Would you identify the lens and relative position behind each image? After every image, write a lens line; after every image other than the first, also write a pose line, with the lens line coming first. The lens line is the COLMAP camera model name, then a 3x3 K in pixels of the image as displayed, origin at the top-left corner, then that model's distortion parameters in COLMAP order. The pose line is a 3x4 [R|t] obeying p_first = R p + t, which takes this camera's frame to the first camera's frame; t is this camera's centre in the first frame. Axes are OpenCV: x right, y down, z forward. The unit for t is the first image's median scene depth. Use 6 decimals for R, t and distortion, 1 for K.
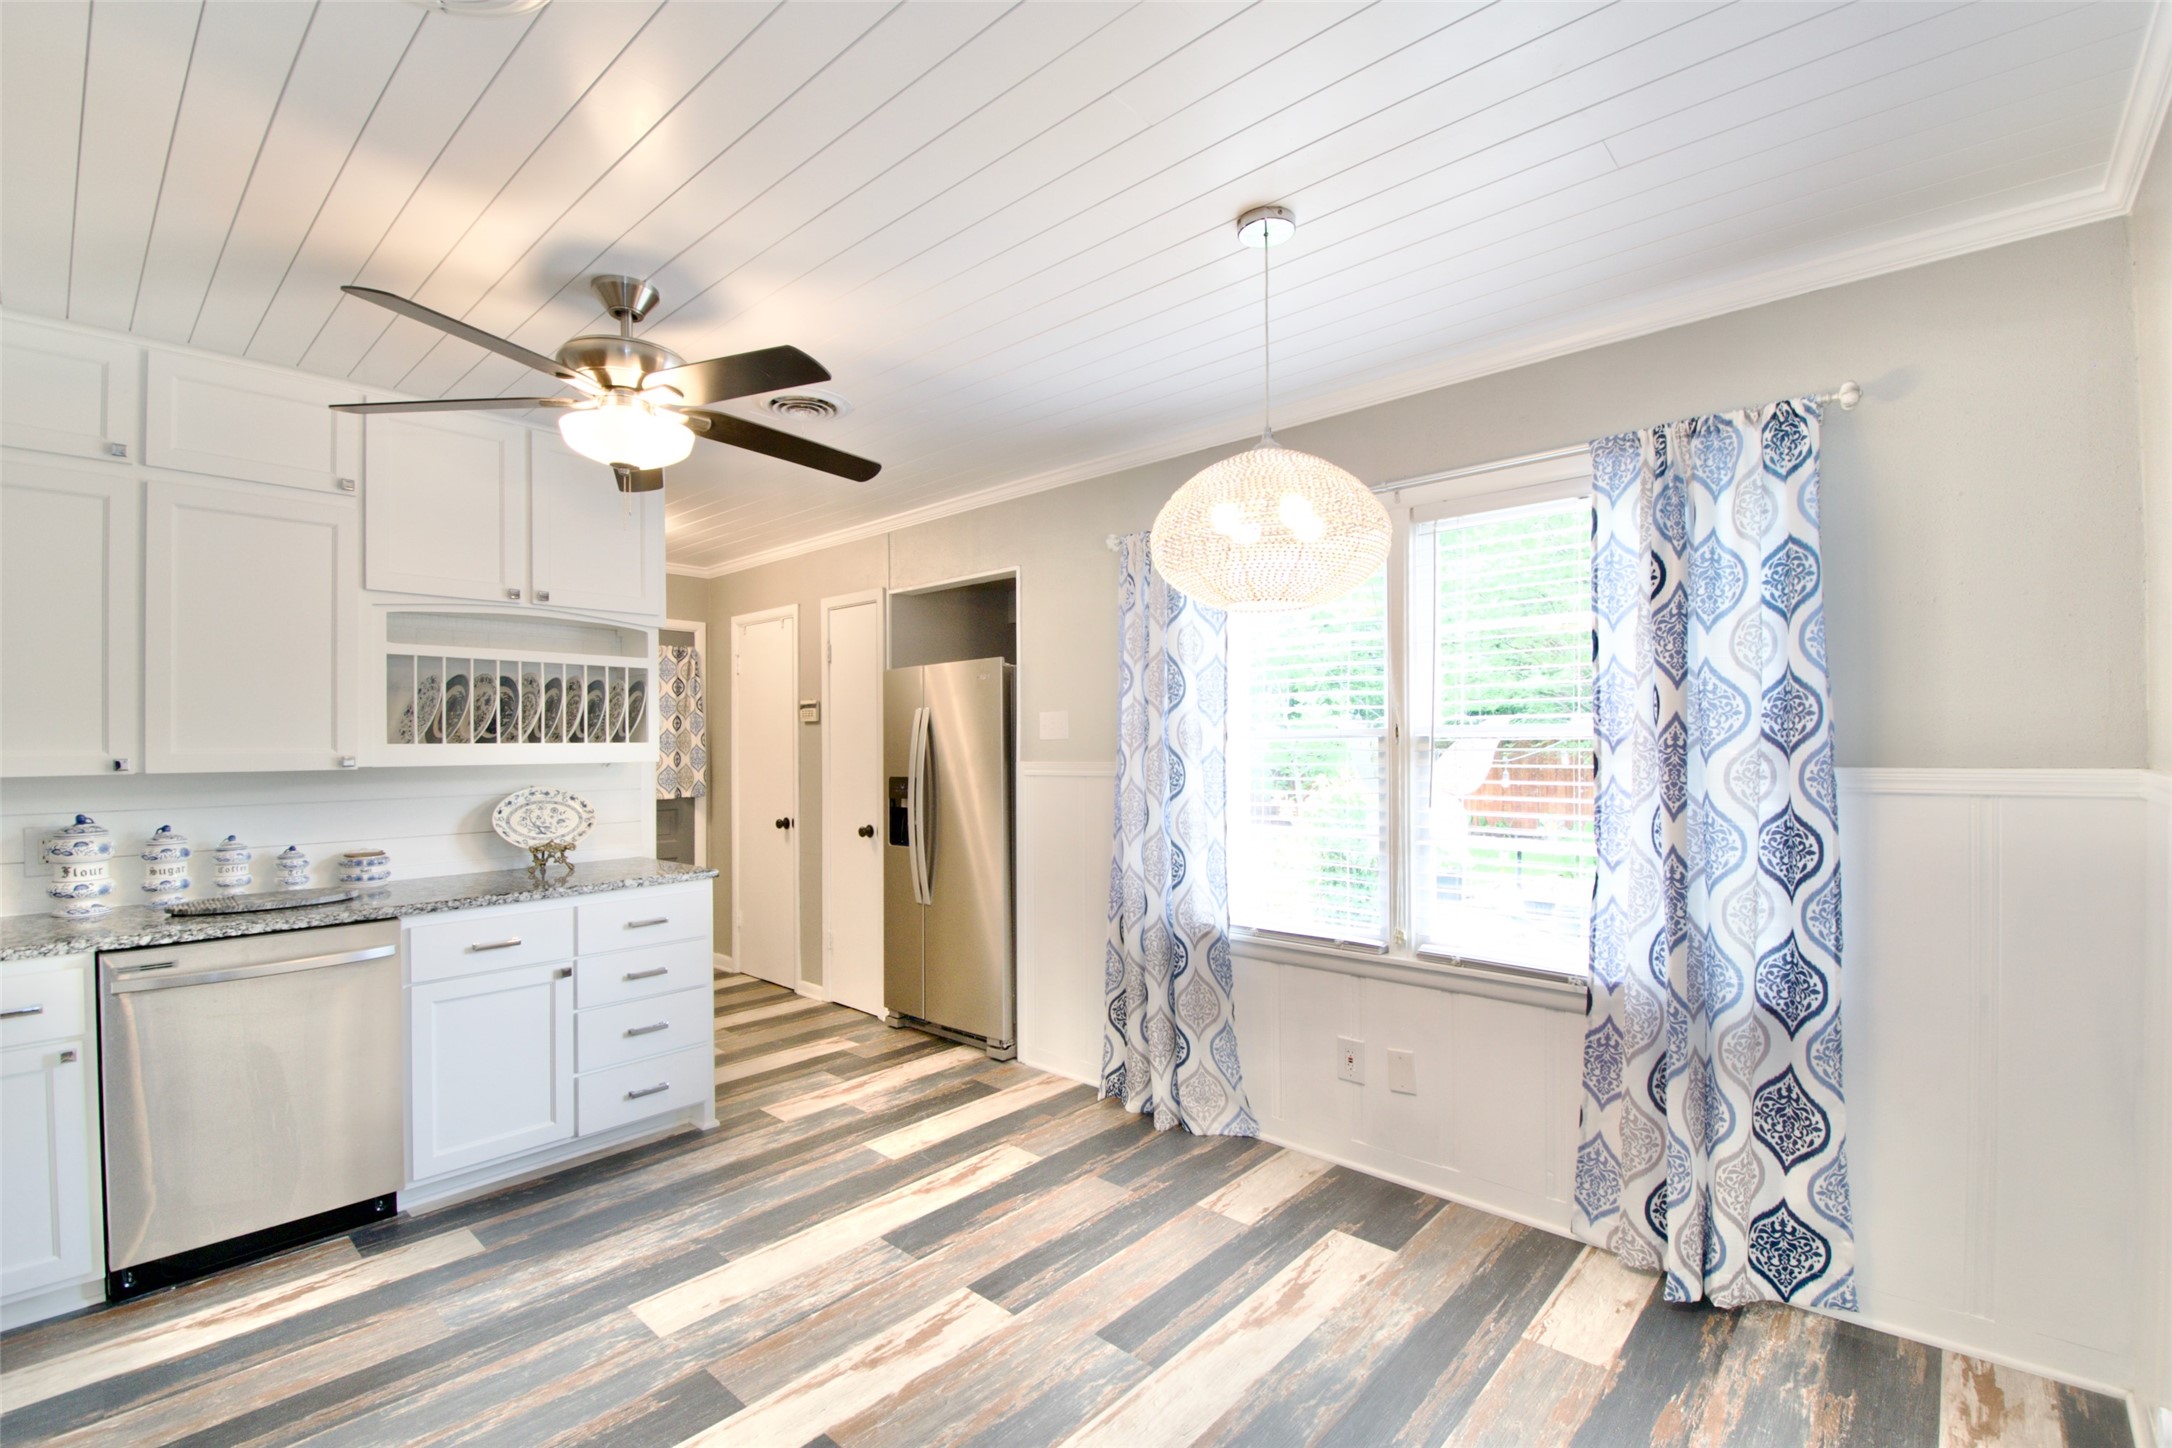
lens RADIAL K [[953.1, 0, 1085.3], [0, 953.1, 739.6], [0, 0, 1]] dist [0.016458, -0.023392]
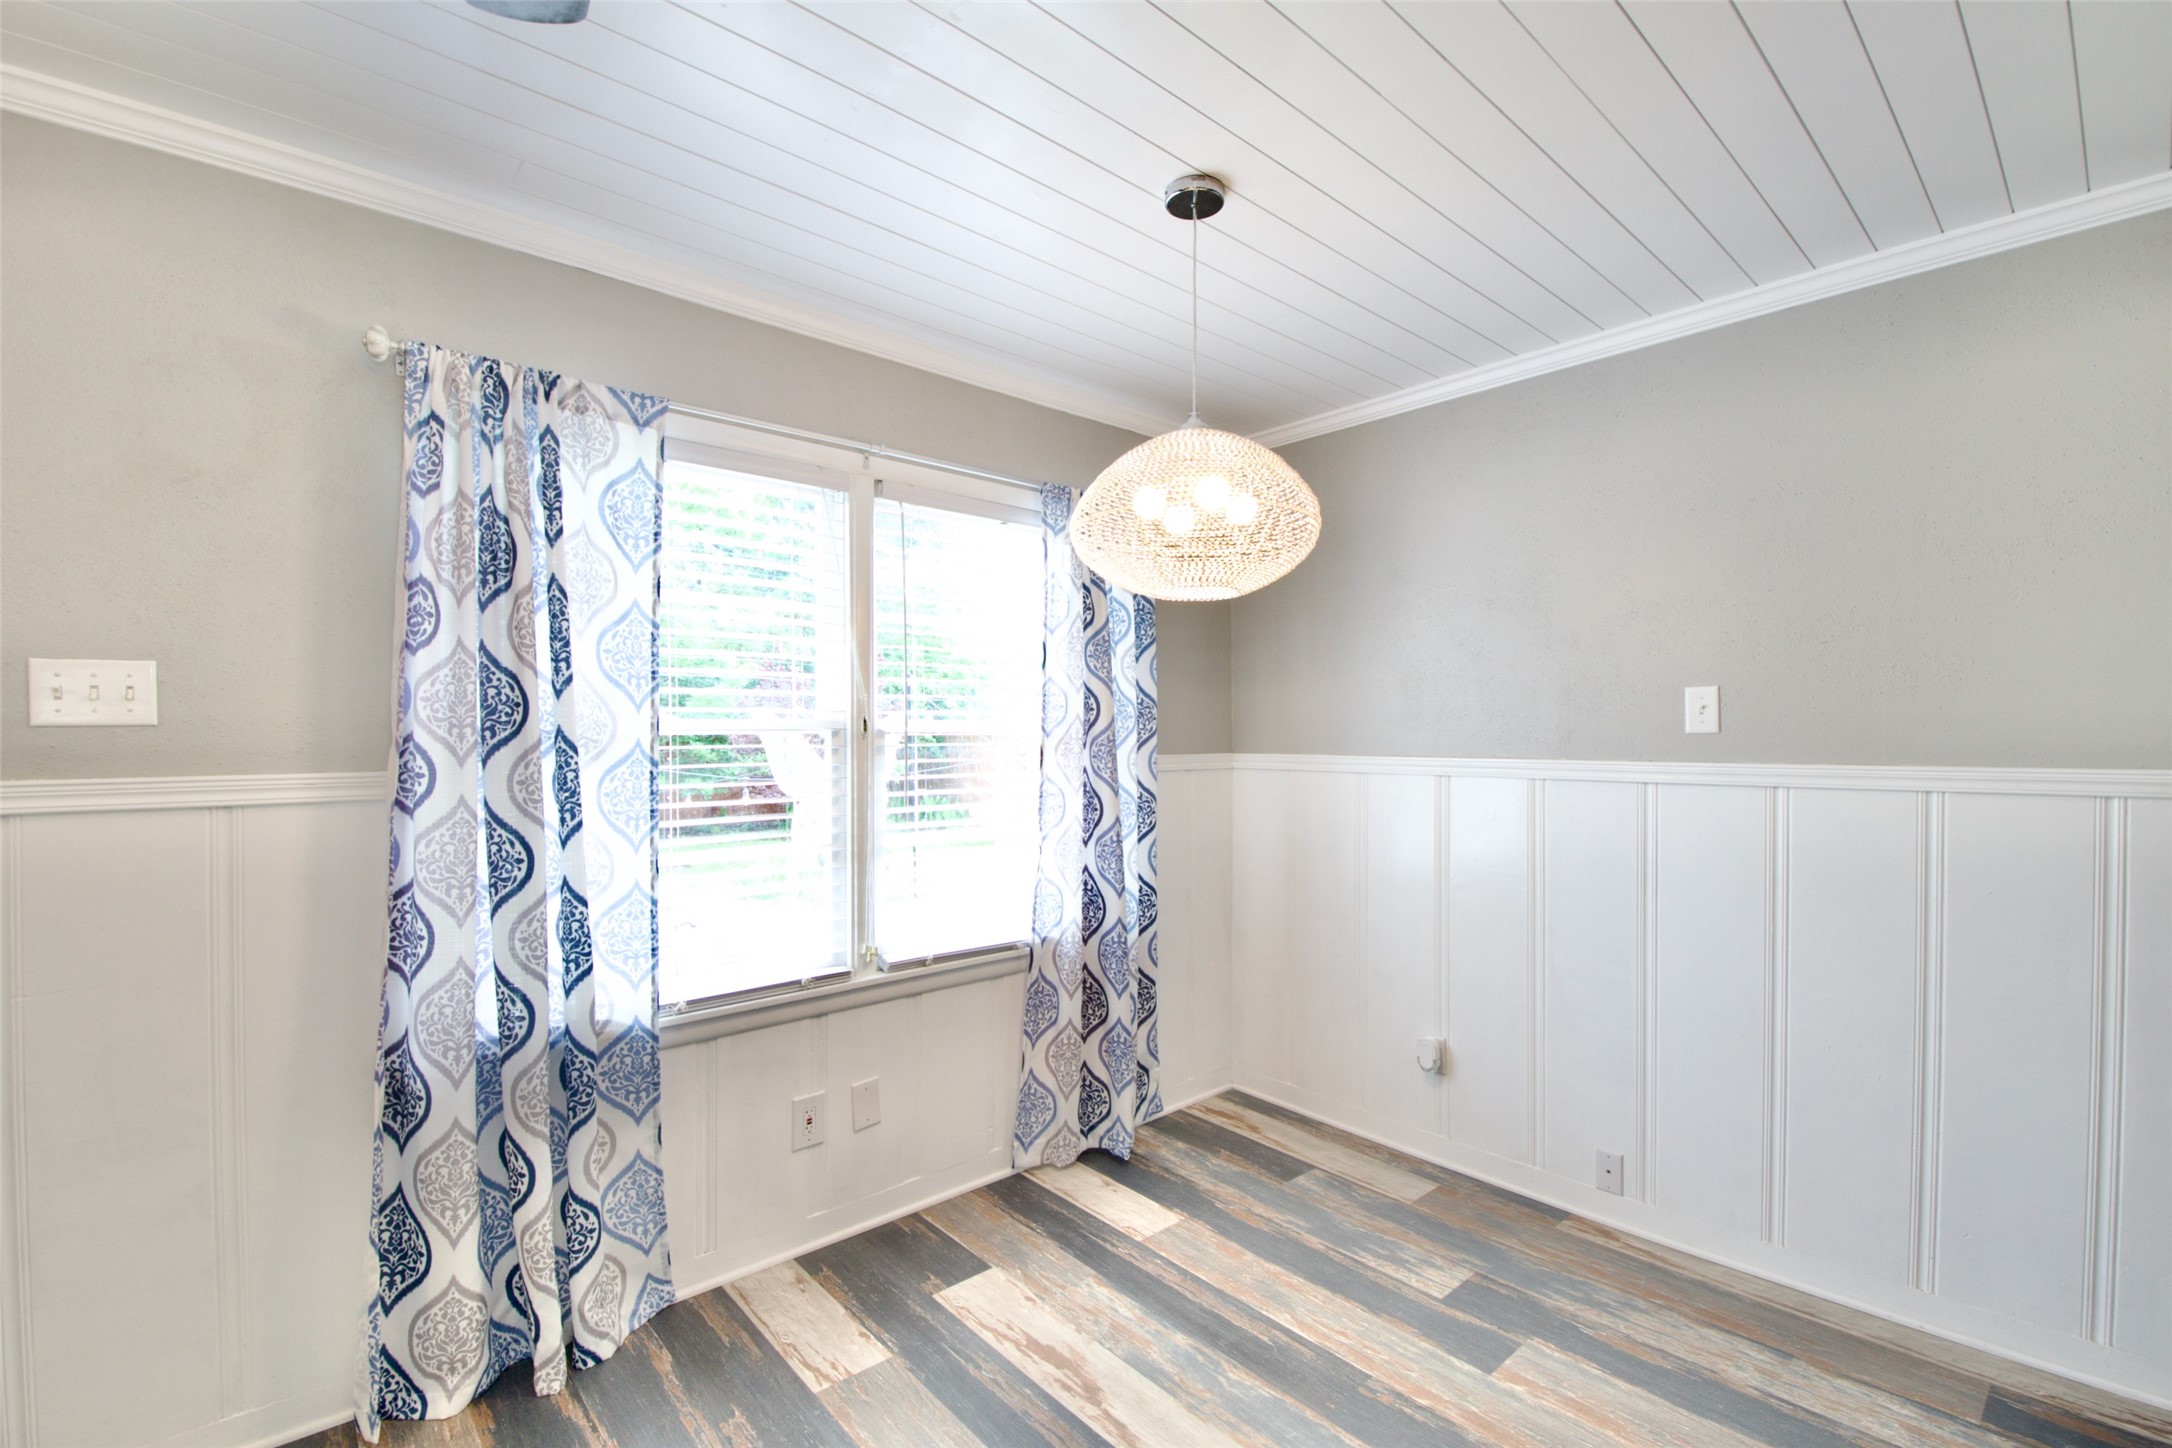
lens RADIAL K [[953.1, 0, 1085.3], [0, 953.1, 739.6], [0, 0, 1]] dist [0.016458, -0.023392]
pose [[0.109533, 0.000370, 0.993983, -0.598380], [-0.004876, 0.999988, 0.000165, 0.004538], [-0.993971, -0.004865, 0.109533, 0.776231]]
